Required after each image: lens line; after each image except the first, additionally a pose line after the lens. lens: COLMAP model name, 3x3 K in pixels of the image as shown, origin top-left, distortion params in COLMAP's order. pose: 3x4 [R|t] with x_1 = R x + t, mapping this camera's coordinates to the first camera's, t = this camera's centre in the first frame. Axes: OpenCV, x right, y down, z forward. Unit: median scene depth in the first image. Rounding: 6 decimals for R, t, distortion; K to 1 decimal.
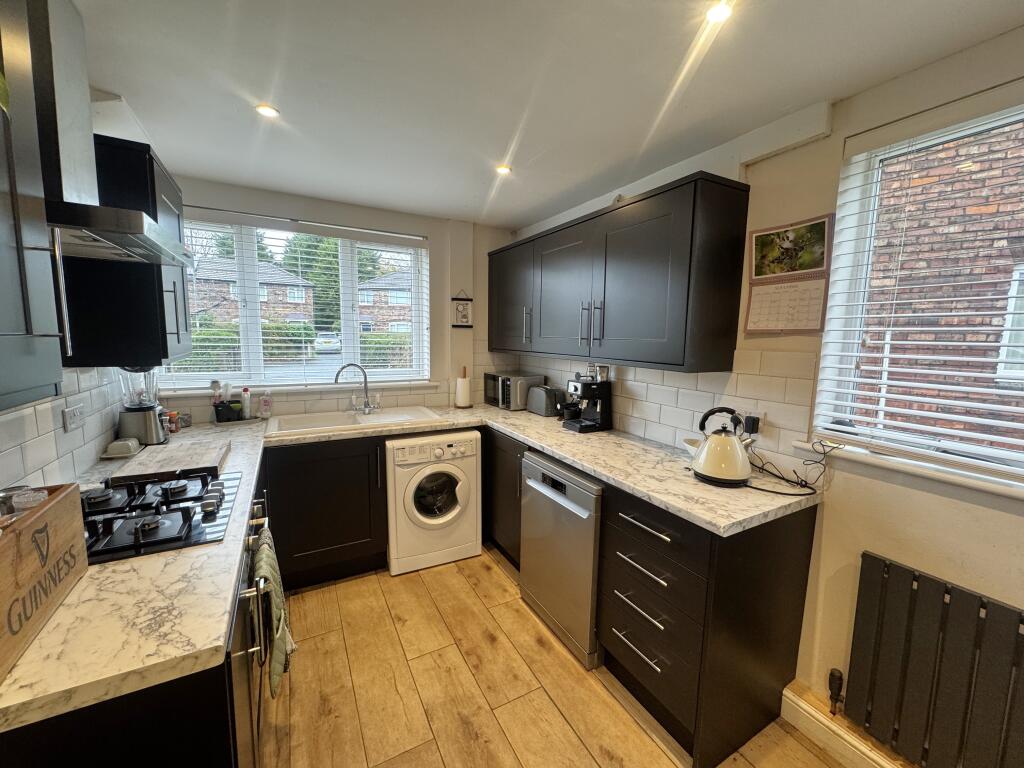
lens RADIAL K [[407.7, 0, 513.3], [0, 407.7, 384.2], [0, 0, 1]] dist [-0.000766, -0.000053]
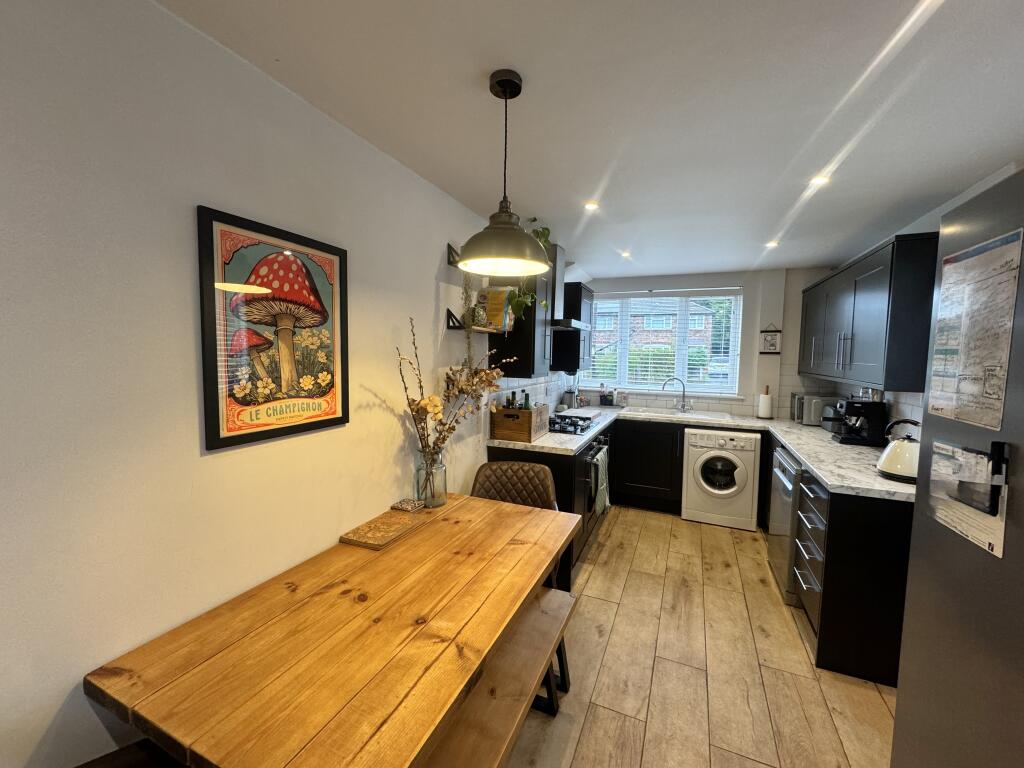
lens RADIAL K [[407.7, 0, 513.3], [0, 407.7, 384.2], [0, 0, 1]] dist [-0.000766, -0.000053]
pose [[0.609609, 0.053486, -0.790896, 0.503030], [-0.100609, 0.994873, -0.010268, 0.055956], [0.786291, 0.085831, 0.611865, -0.467853]]
